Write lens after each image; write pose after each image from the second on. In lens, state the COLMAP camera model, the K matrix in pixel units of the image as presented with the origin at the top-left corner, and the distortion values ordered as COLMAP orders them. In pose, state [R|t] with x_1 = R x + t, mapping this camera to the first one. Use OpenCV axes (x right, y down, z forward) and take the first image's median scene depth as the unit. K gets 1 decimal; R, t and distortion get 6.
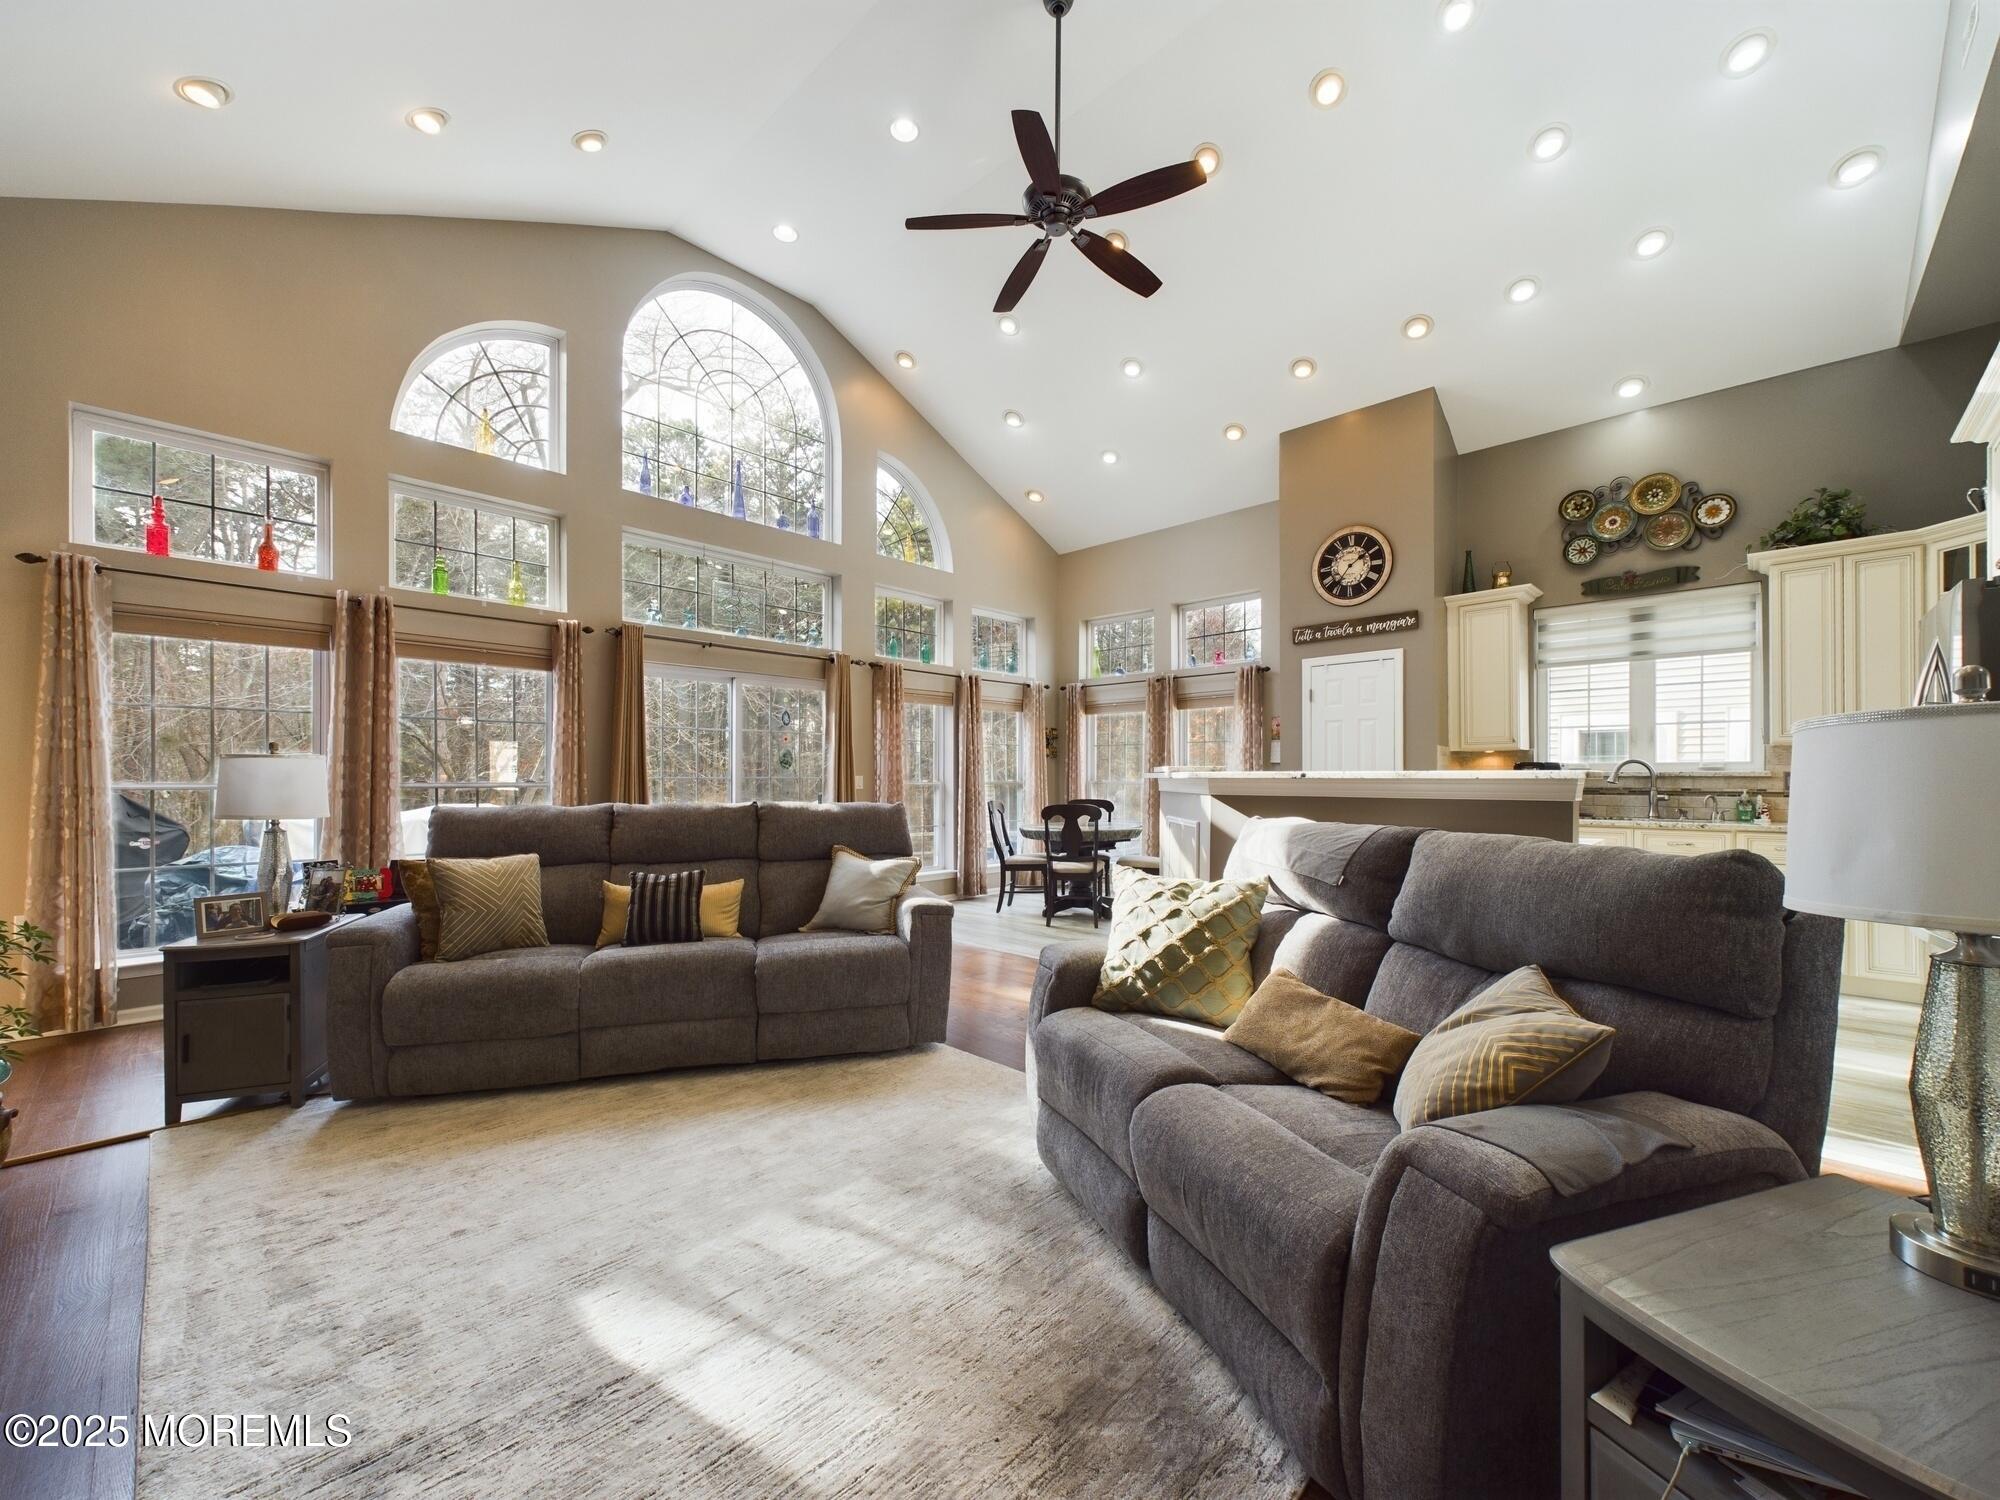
lens RADIAL K [[800.7, 0, 1001.8], [0, 800.7, 770.5], [0, 0, 1]] dist [0.000972, -0.000163]
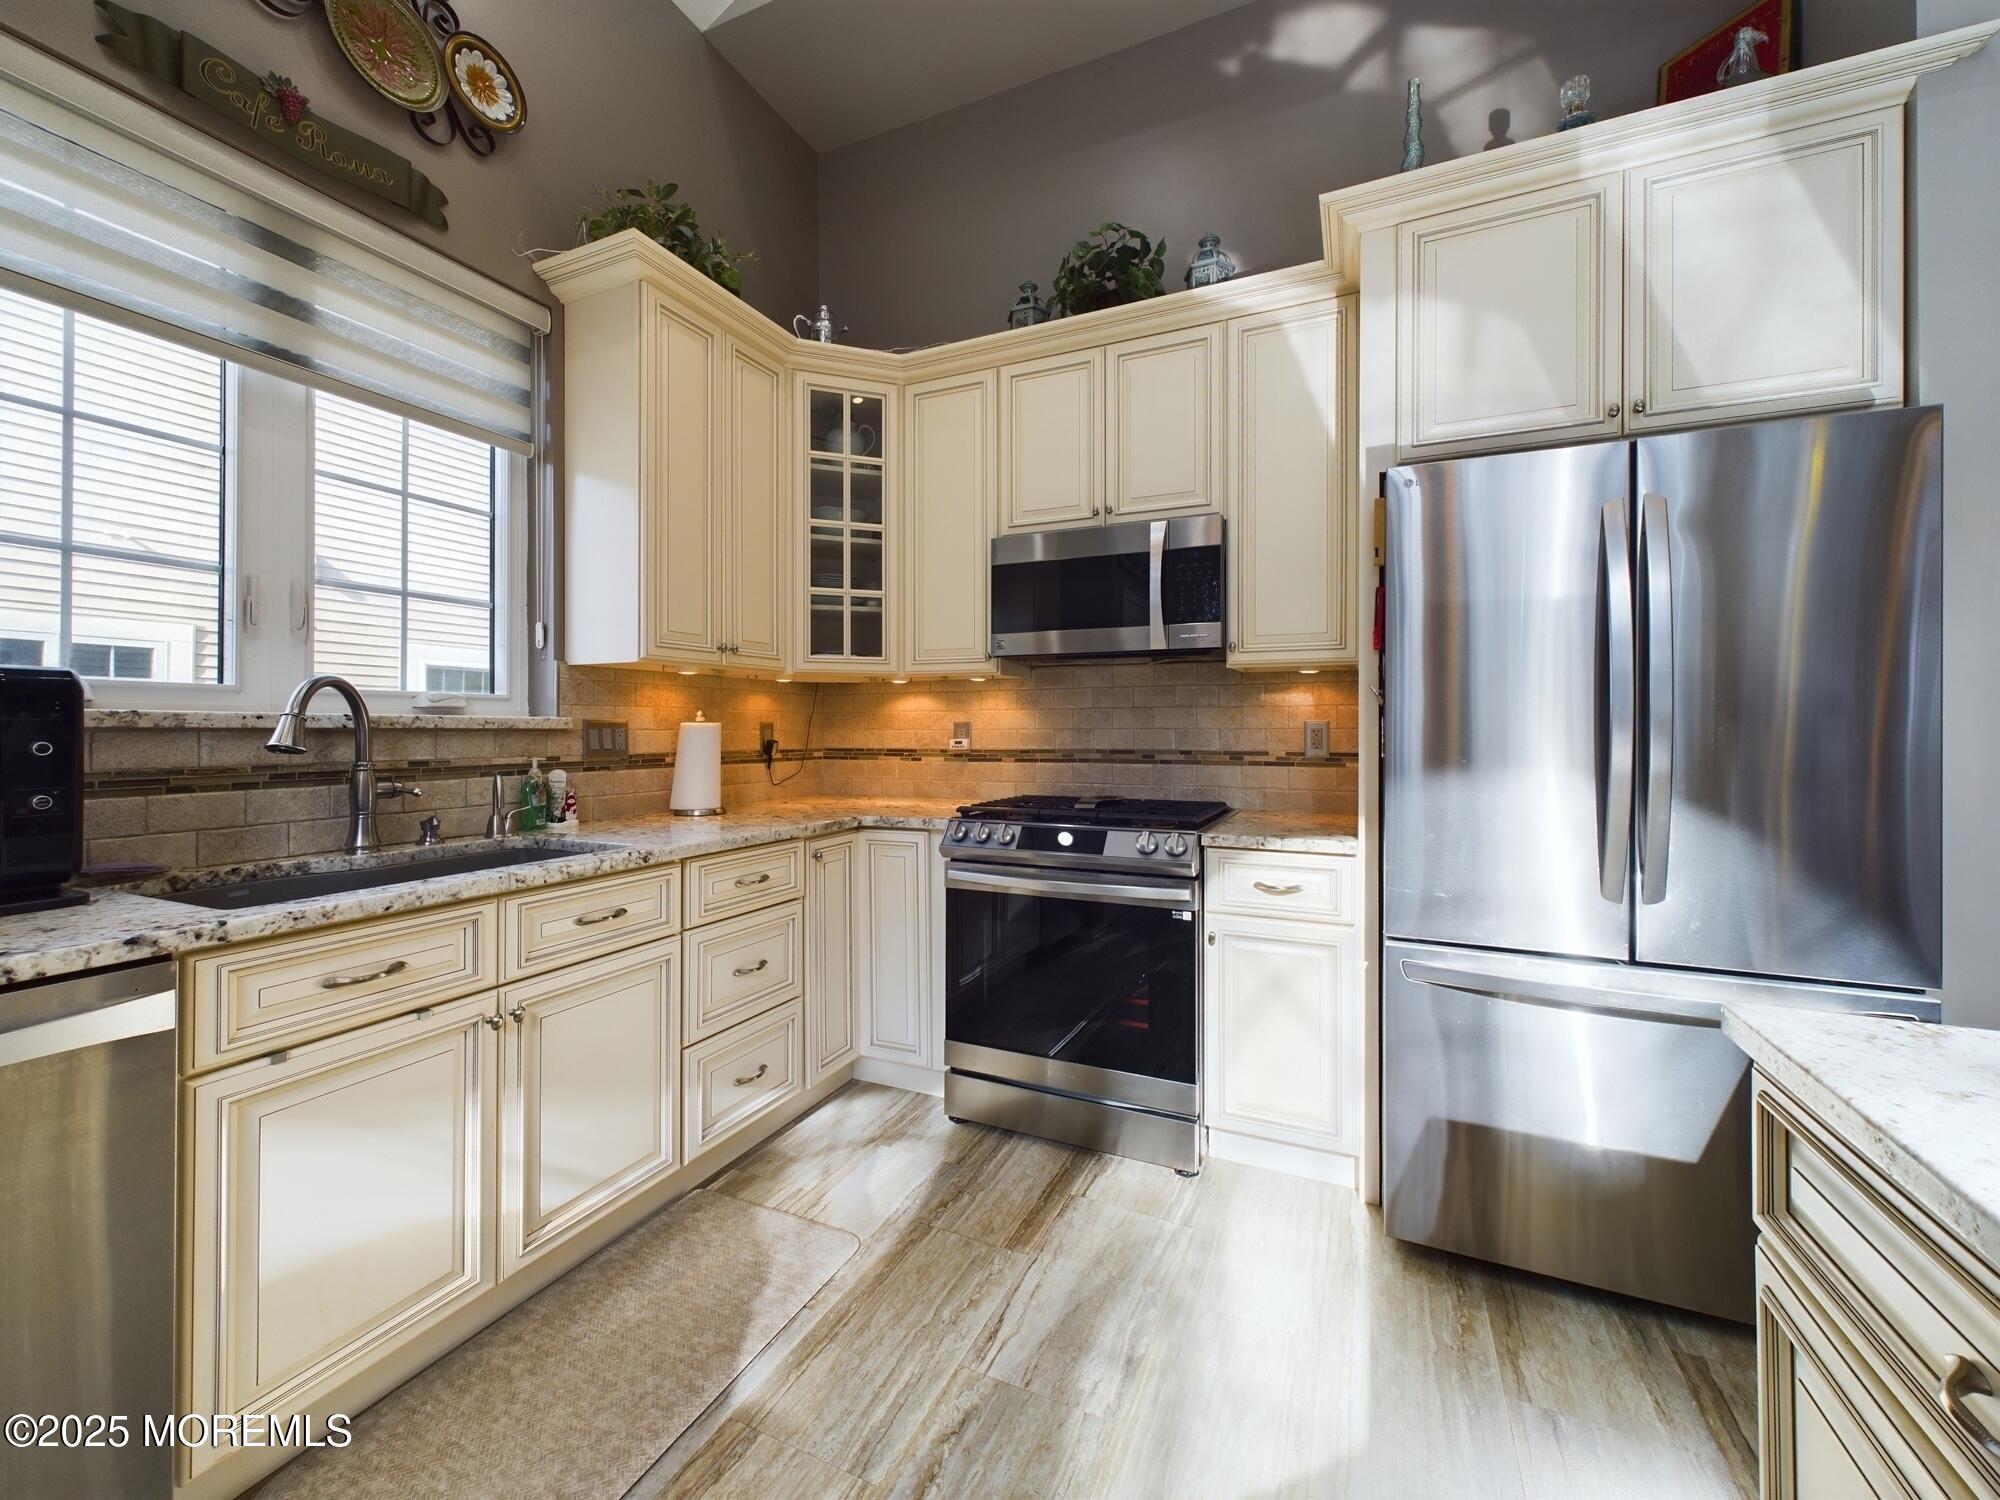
lens RADIAL K [[800.7, 0, 1000.7], [0, 800.7, 723.0], [0, 0, 1]] dist [0.000972, -0.000163]
pose [[-0.326061, 0.008621, 0.945310, 0.479324], [-0.005246, 0.999927, -0.010928, 0.008733], [-0.945334, -0.008522, -0.325992, 1.013240]]
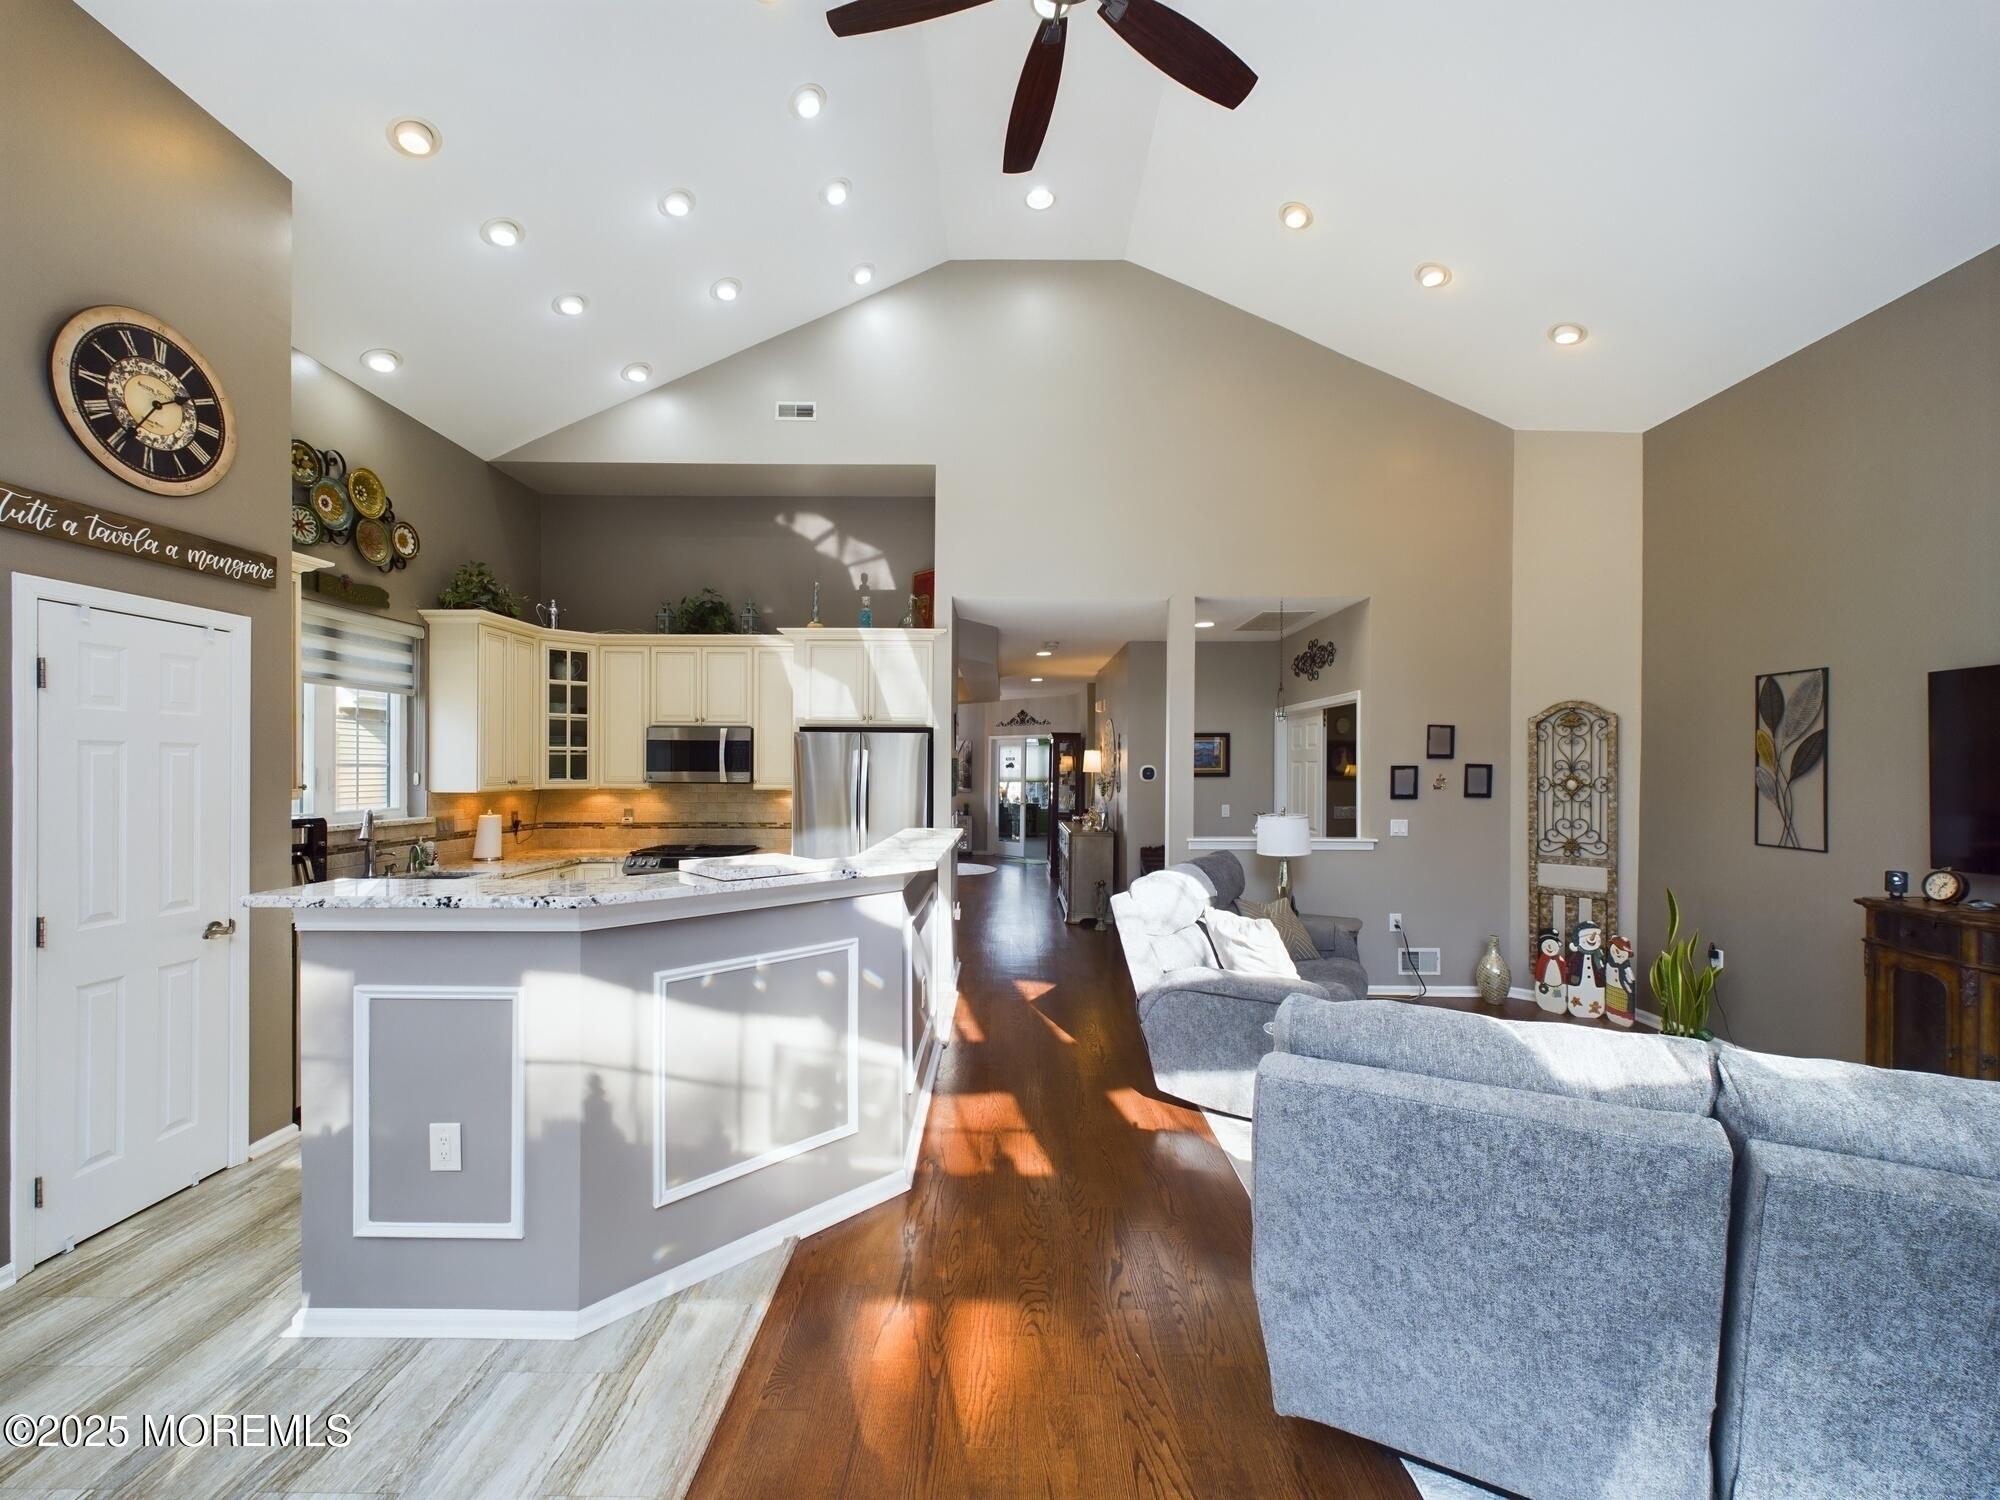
lens RADIAL K [[800.7, 0, 1000.8], [0, 800.7, 766.2], [0, 0, 1]] dist [0.000972, -0.000163]
pose [[-0.685839, -0.000285, 0.727753, -0.305057], [-0.007443, 0.999950, -0.006622, -0.069392], [-0.727715, -0.009959, -0.685807, 1.302268]]
